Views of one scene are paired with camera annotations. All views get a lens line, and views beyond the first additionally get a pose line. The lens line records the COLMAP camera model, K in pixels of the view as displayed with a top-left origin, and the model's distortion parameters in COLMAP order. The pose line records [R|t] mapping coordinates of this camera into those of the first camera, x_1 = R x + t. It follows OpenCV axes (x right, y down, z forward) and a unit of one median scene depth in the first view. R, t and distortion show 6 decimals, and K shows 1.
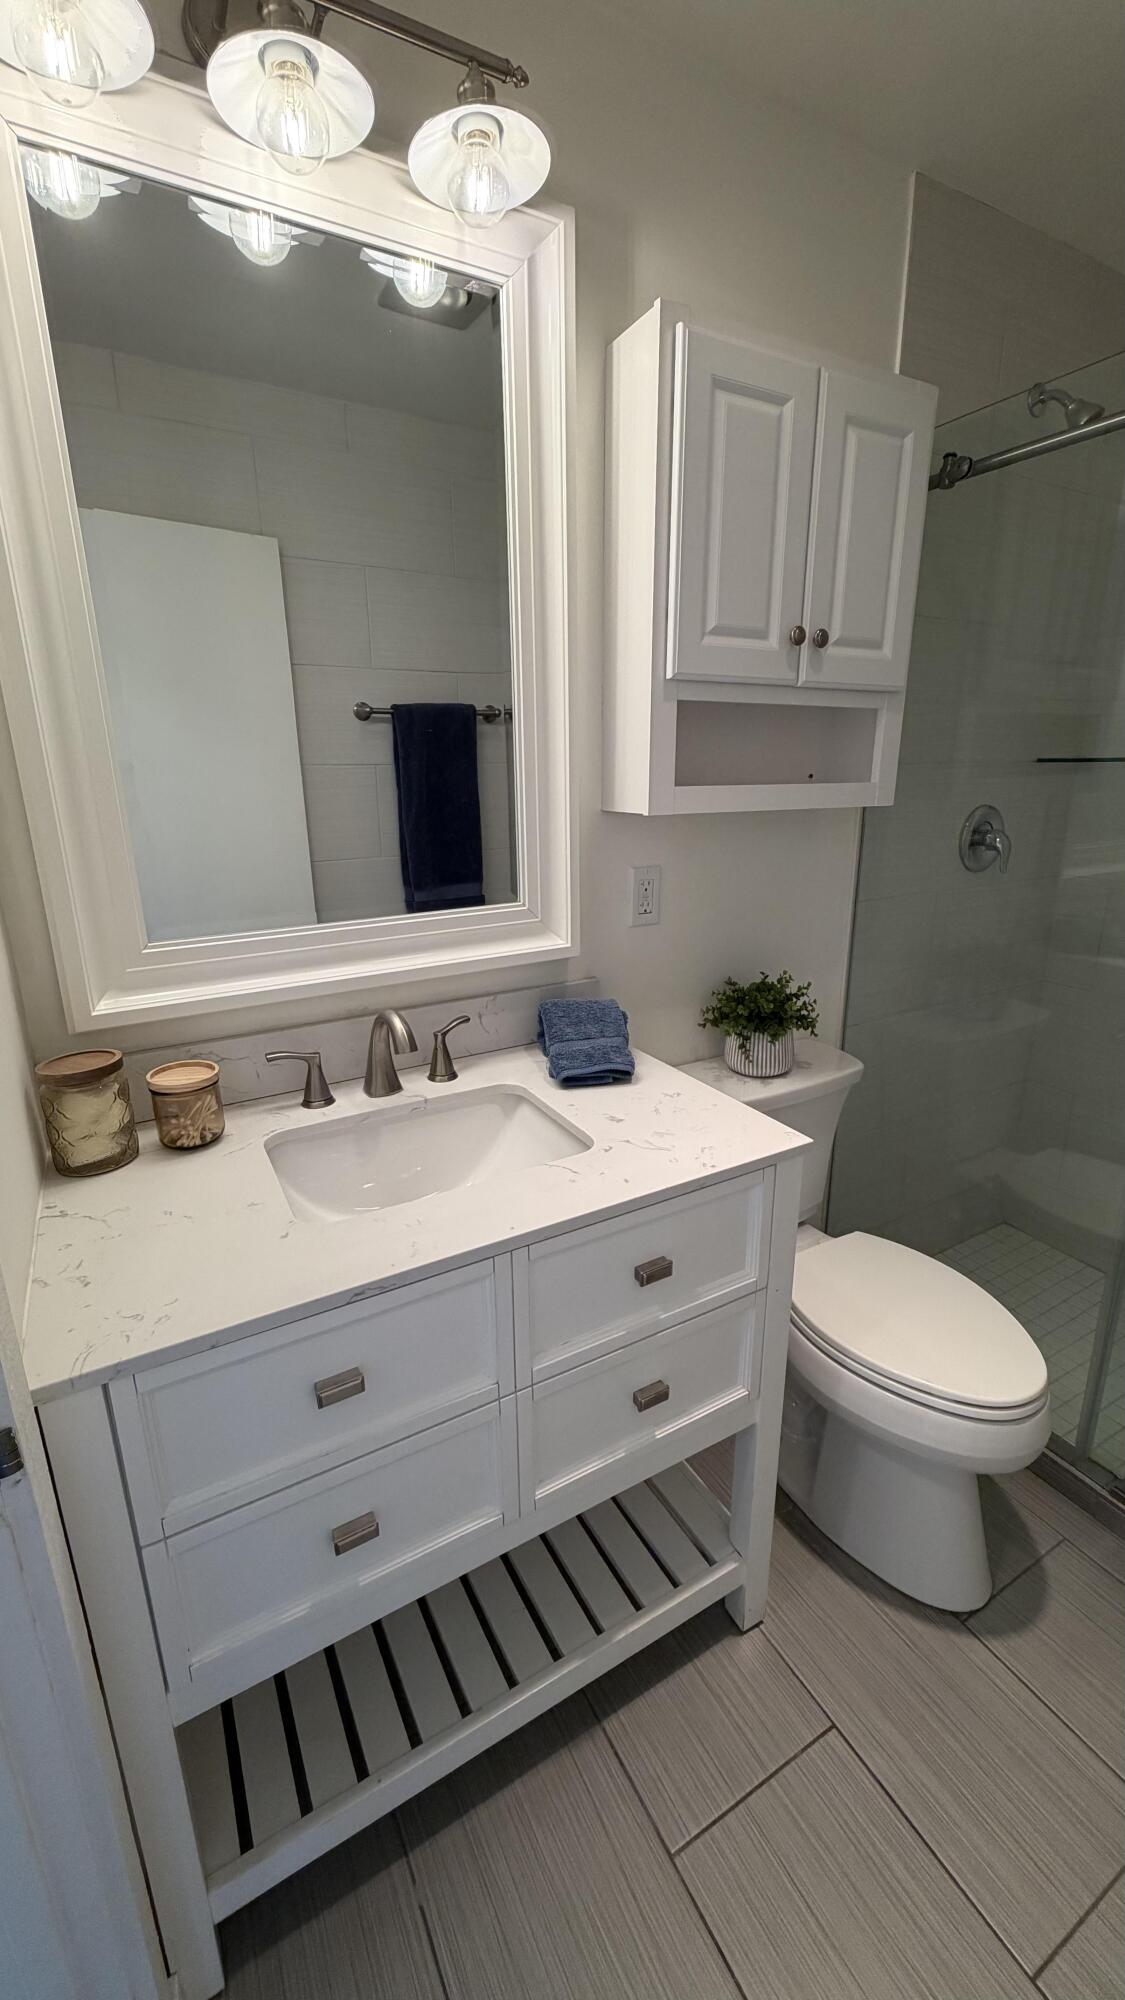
lens RADIAL K [[792.8, 0, 567.9], [0, 792.8, 992.4], [0, 0, 1]] dist [0.000060, 0.000254]
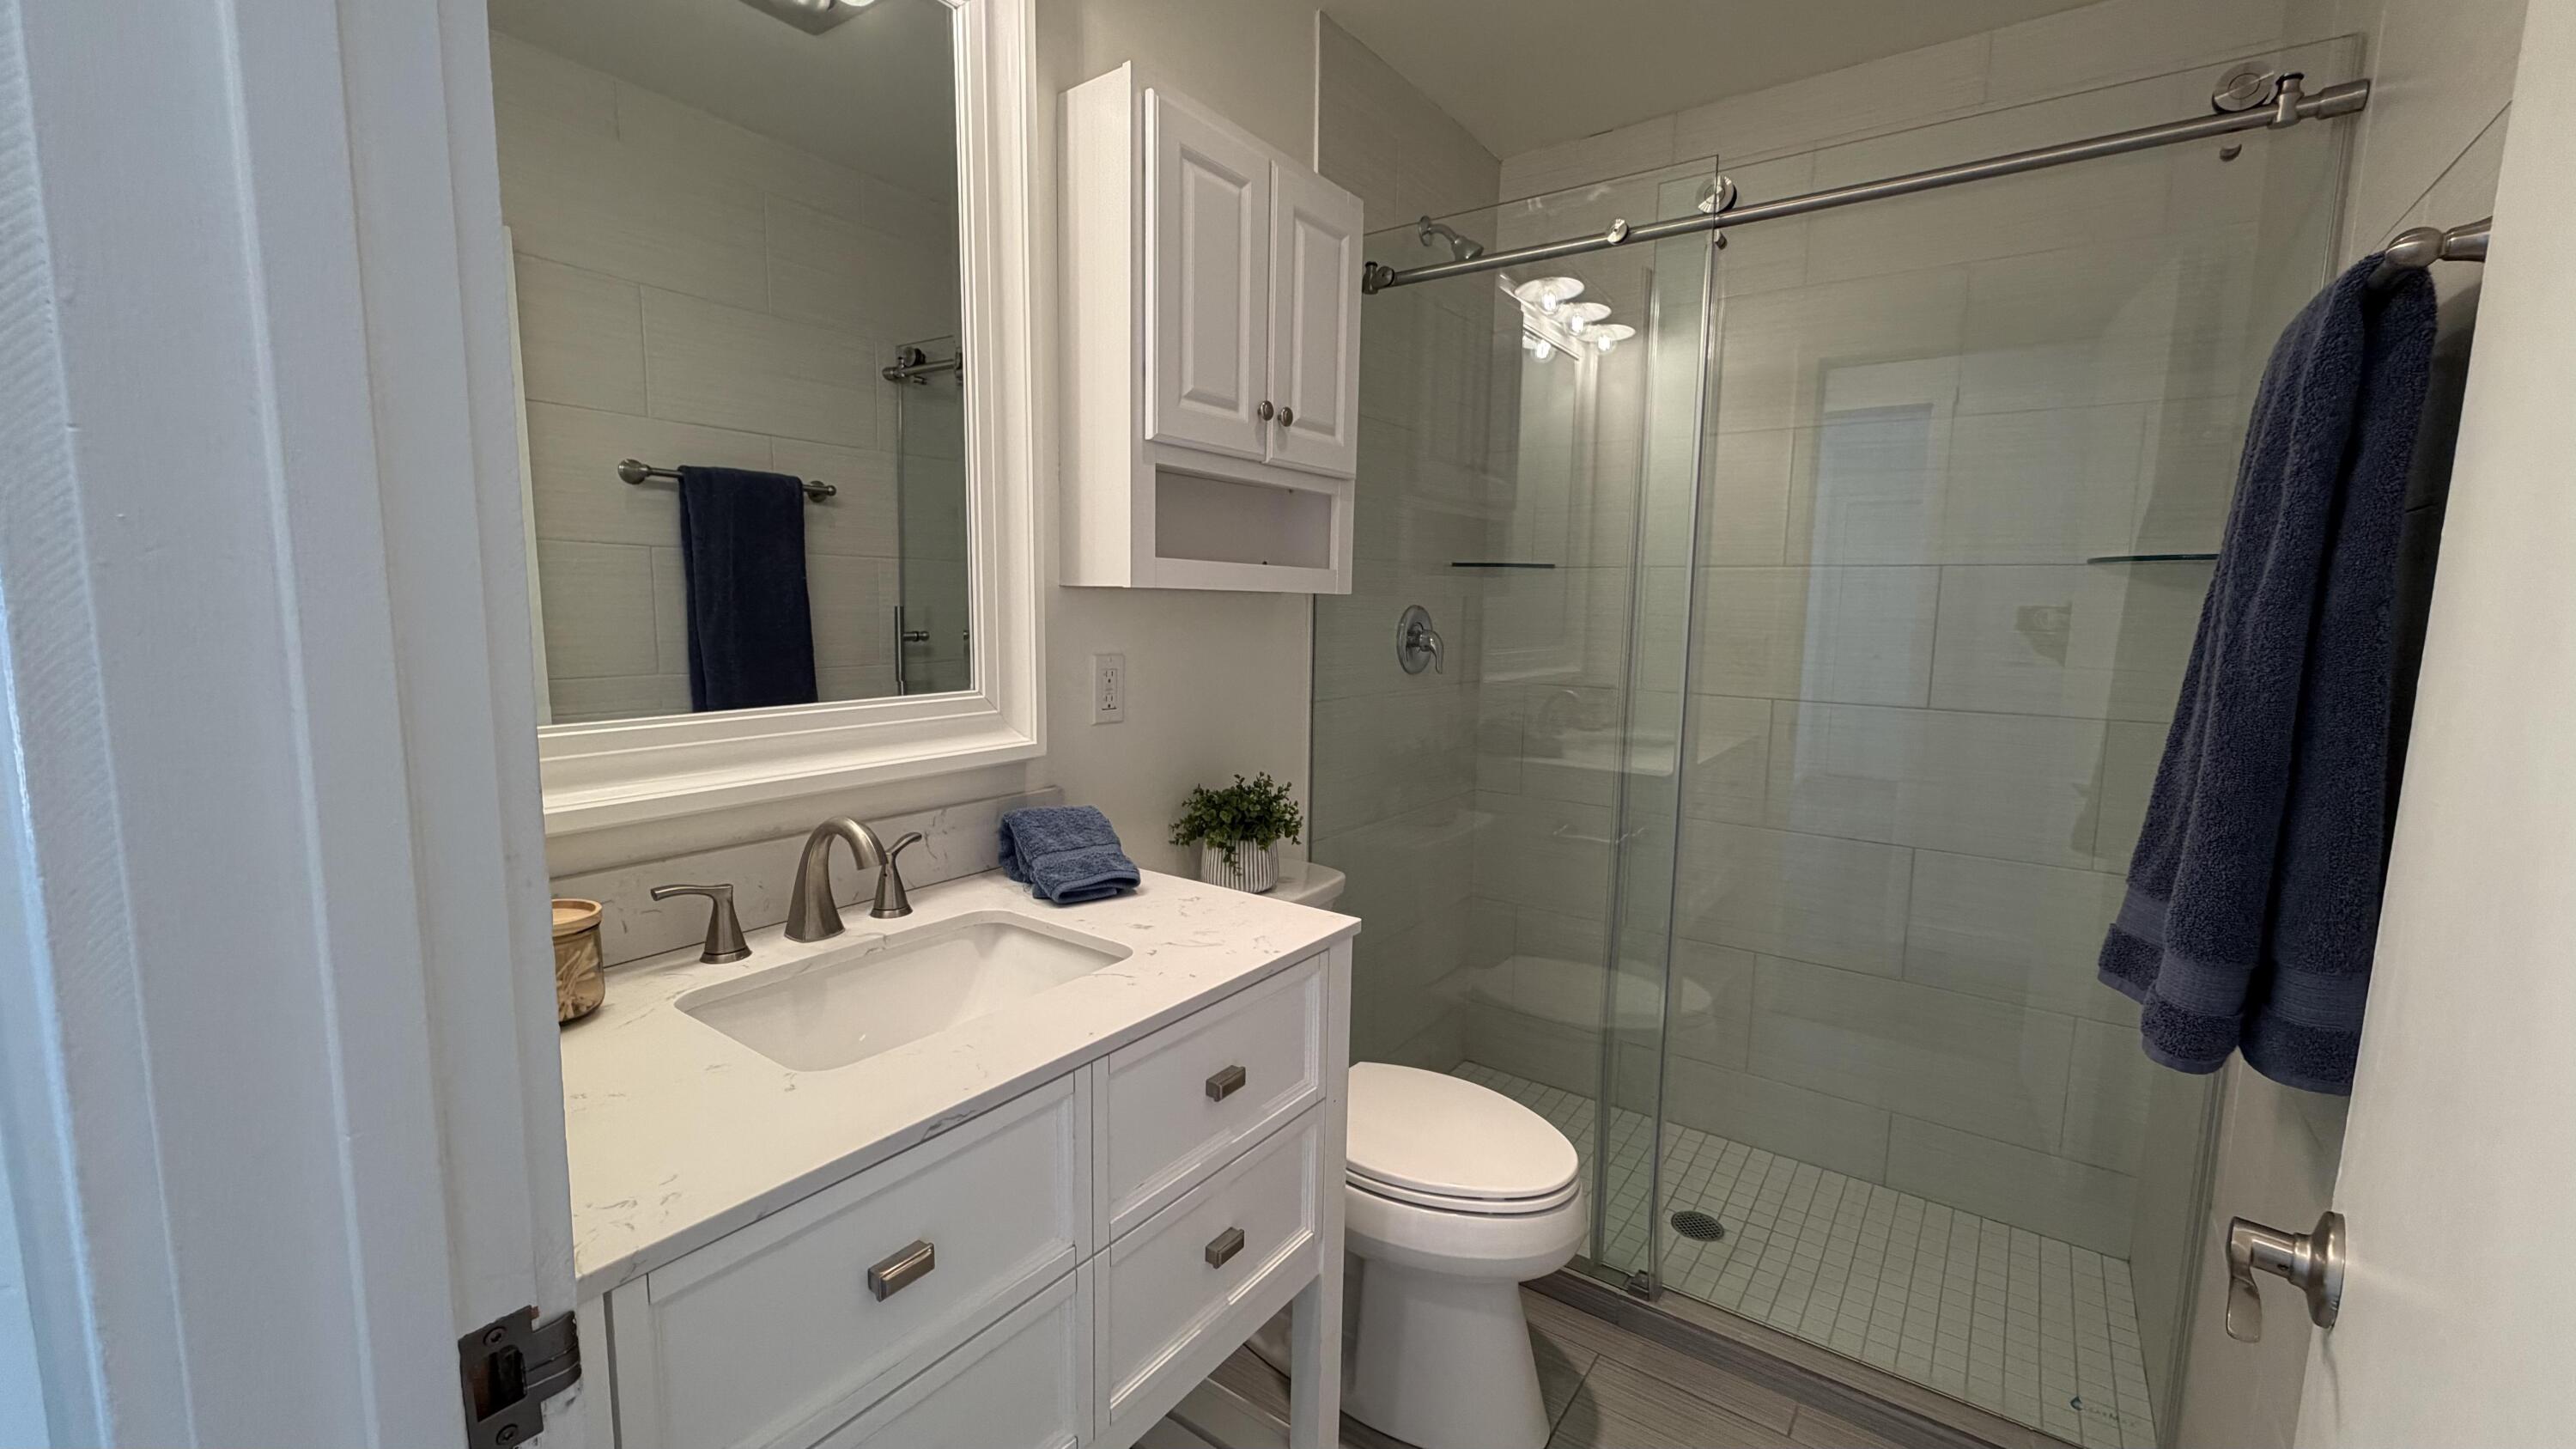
lens RADIAL K [[1021.3, 0, 1279.1], [0, 1021.3, 729.7], [0, 0, 1]] dist [0.000060, 0.000254]
pose [[0.910952, -0.028357, 0.411537, -0.214098], [0.091202, 0.986791, -0.133884, 0.097132], [-0.402304, 0.159495, 0.901506, -0.059190]]
